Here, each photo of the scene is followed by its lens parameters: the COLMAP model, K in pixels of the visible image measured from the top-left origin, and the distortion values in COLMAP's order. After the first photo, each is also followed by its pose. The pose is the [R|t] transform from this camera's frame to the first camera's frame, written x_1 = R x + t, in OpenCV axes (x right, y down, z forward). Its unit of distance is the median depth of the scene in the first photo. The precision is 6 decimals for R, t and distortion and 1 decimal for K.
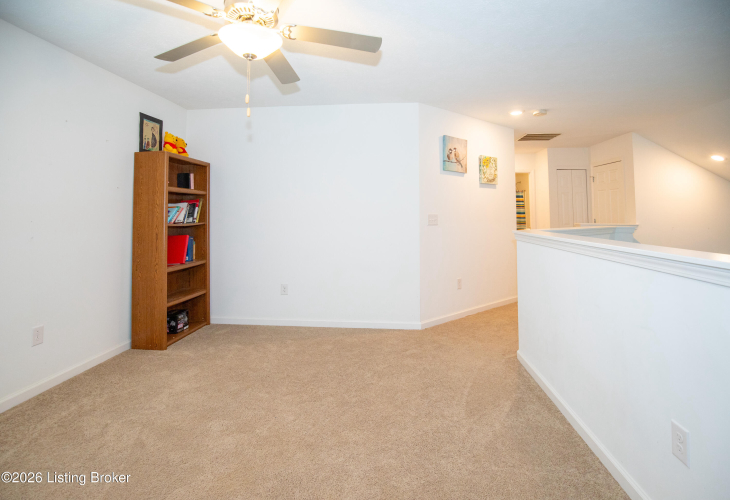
lens RADIAL K [[348.8, 0, 365.3], [0, 348.8, 206.9], [0, 0, 1]] dist [-0.022952, -0.000434]
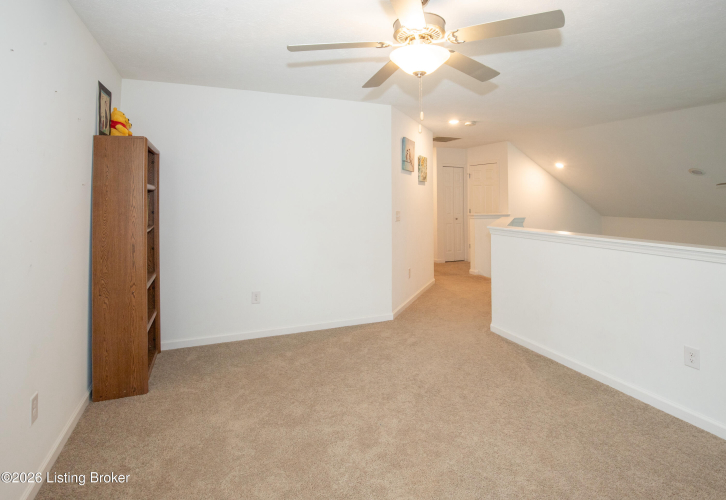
lens RADIAL K [[368.7, 0, 361.8], [0, 368.7, 193.8], [0, 0, 1]] dist [-0.024908, 0.000295]
pose [[0.892287, 0.006516, 0.451421, -0.415608], [-0.010837, 0.999917, 0.006986, -0.037594], [-0.451338, -0.011126, 0.892284, 0.041523]]
